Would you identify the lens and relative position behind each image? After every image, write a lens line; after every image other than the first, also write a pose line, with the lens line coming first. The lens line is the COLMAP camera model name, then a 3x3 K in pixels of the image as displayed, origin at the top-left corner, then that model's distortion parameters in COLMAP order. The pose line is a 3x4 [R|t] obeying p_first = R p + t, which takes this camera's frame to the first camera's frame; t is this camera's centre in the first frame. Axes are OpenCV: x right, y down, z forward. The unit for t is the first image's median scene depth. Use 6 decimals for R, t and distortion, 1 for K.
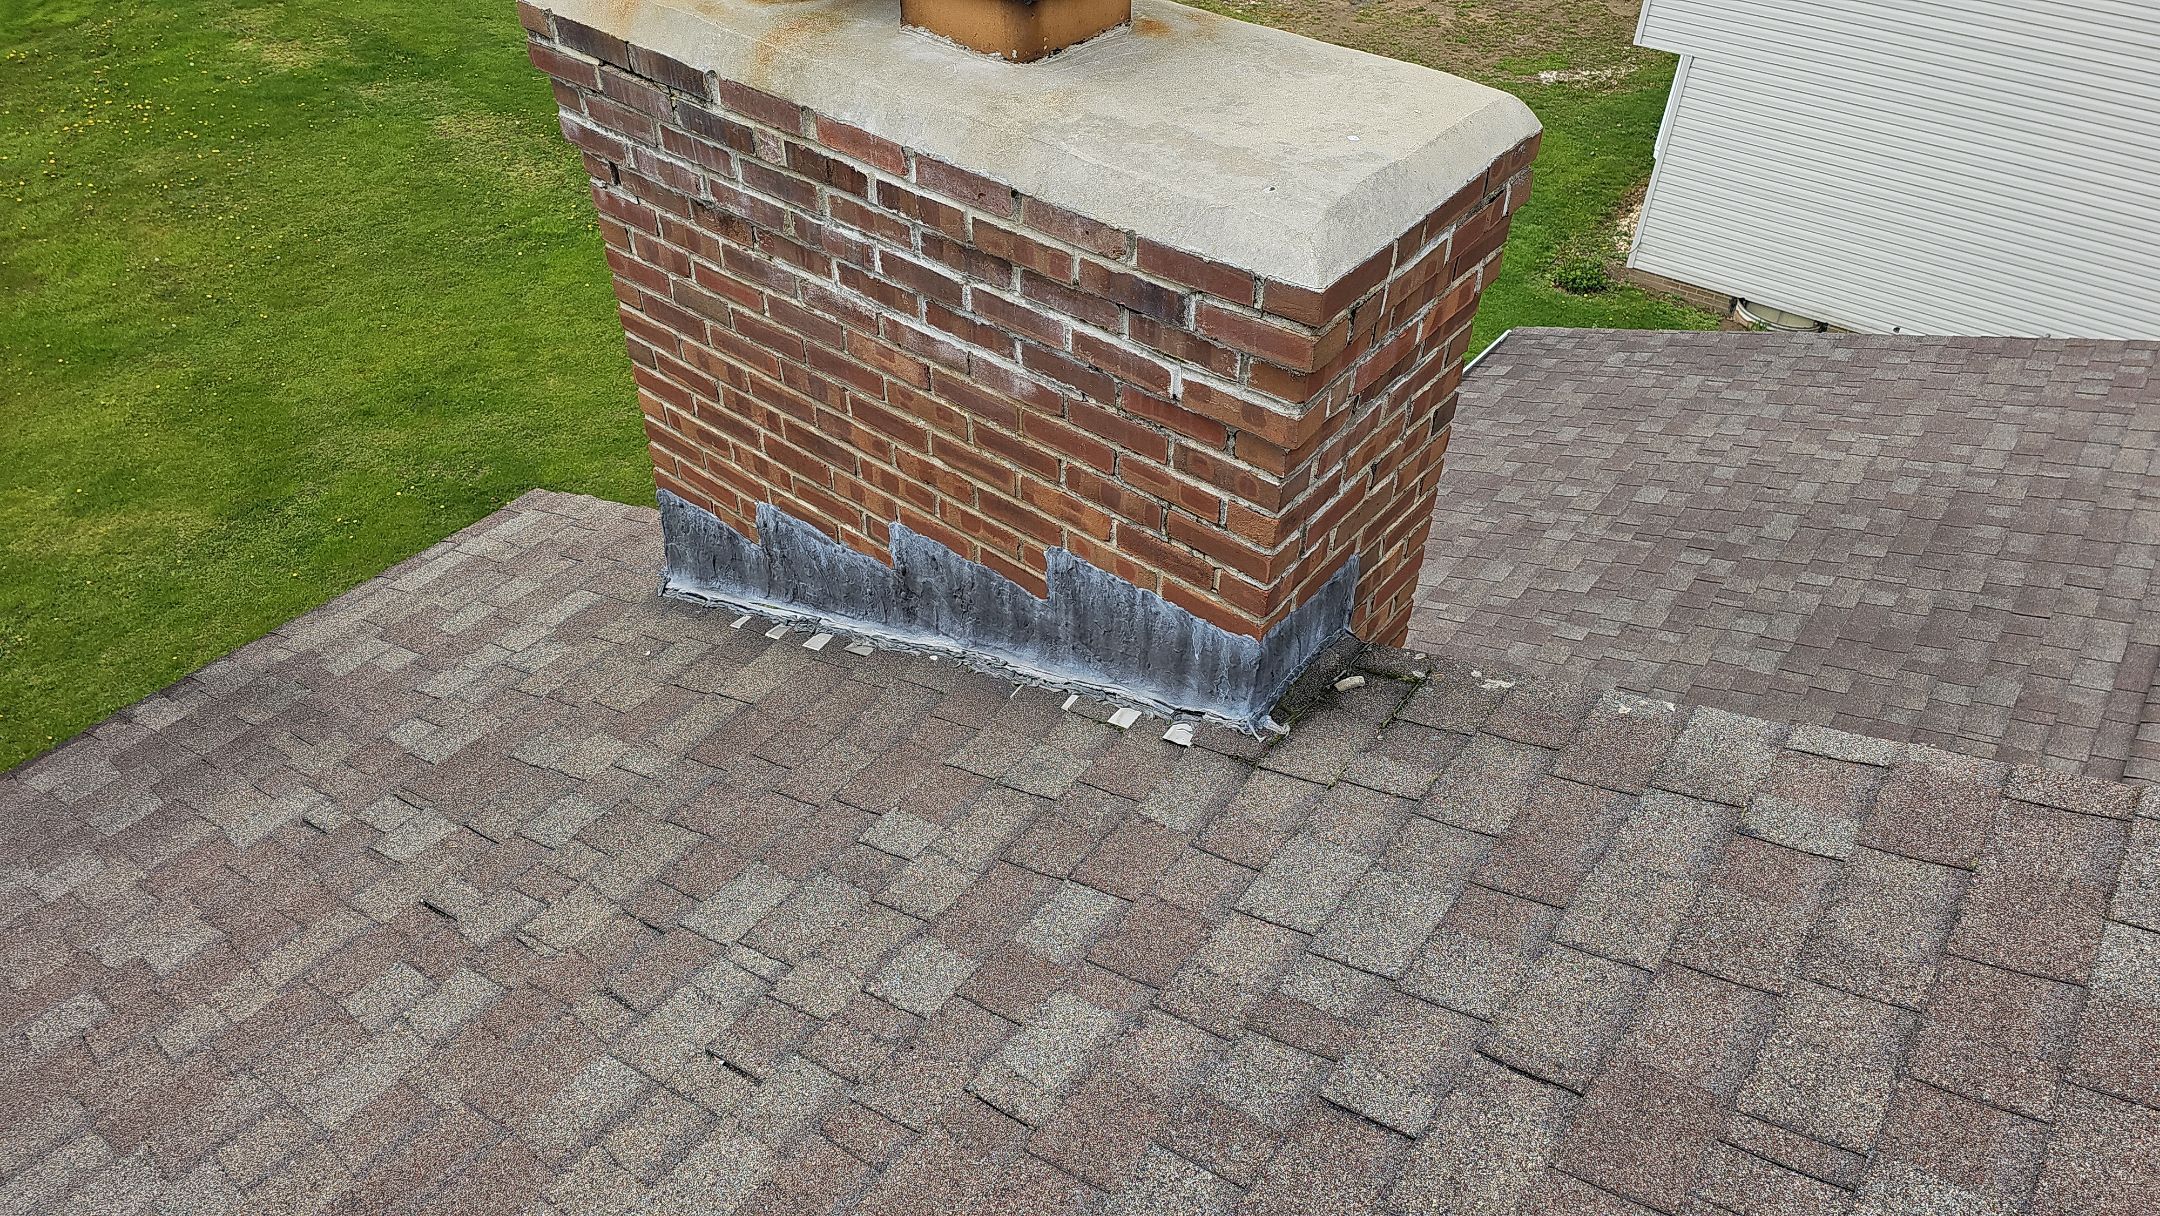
lens RADIAL K [[1441.0, 0, 1078.1], [0, 1441.0, 603.2], [0, 0, 1]] dist [0.067515, -0.062281]
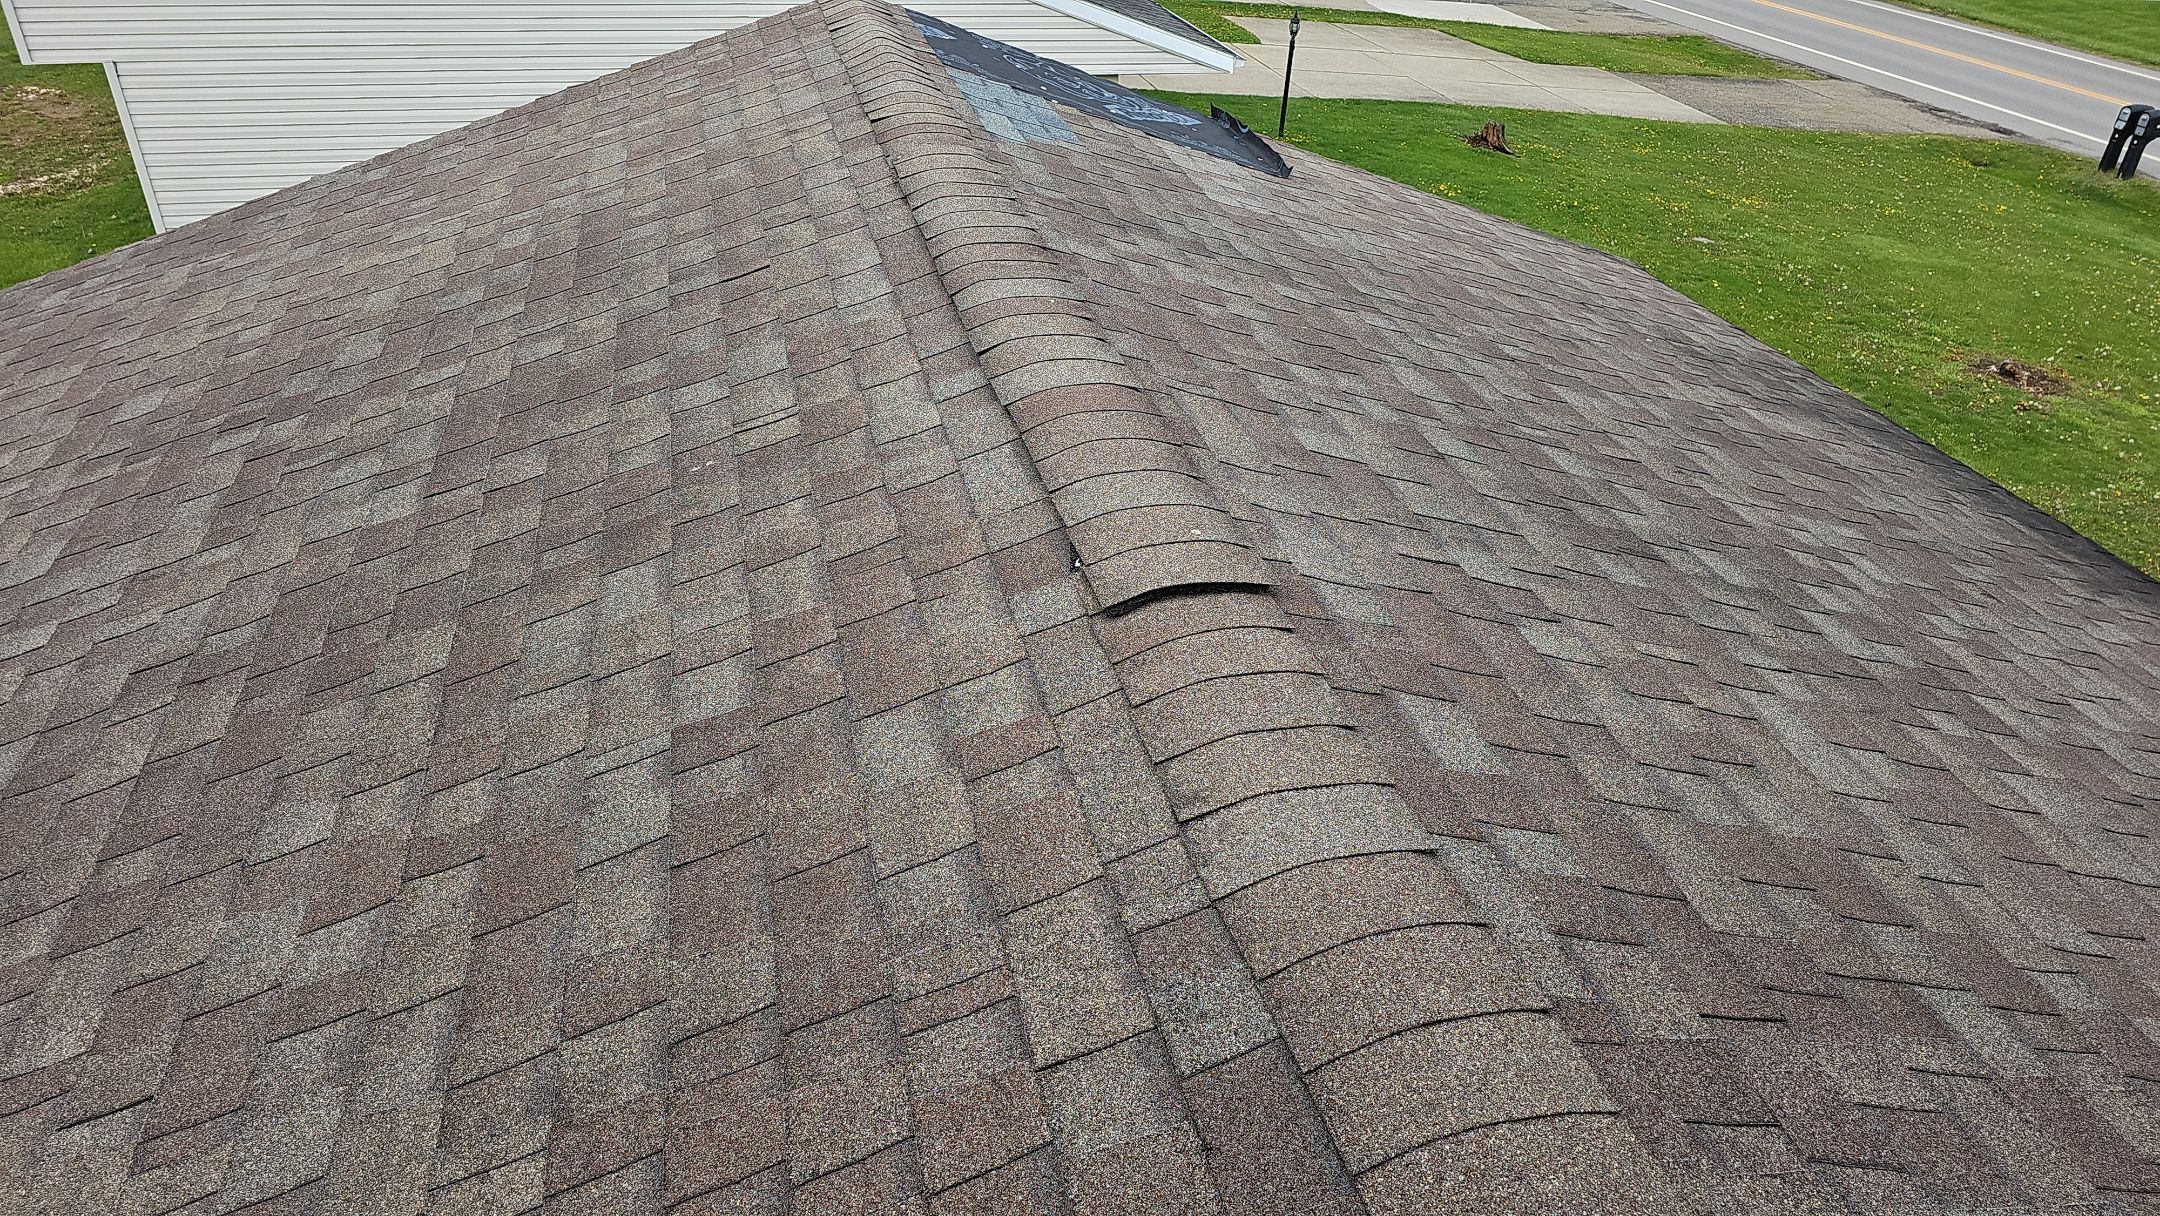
lens RADIAL K [[1441.0, 0, 1082.5], [0, 1441.0, 604.3], [0, 0, 1]] dist [0.067515, -0.062281]
pose [[0.625759, -0.407874, 0.664880, 0.248501], [0.490893, 0.868348, 0.070683, 0.143786], [-0.606177, 0.282154, 0.743599, 0.451320]]
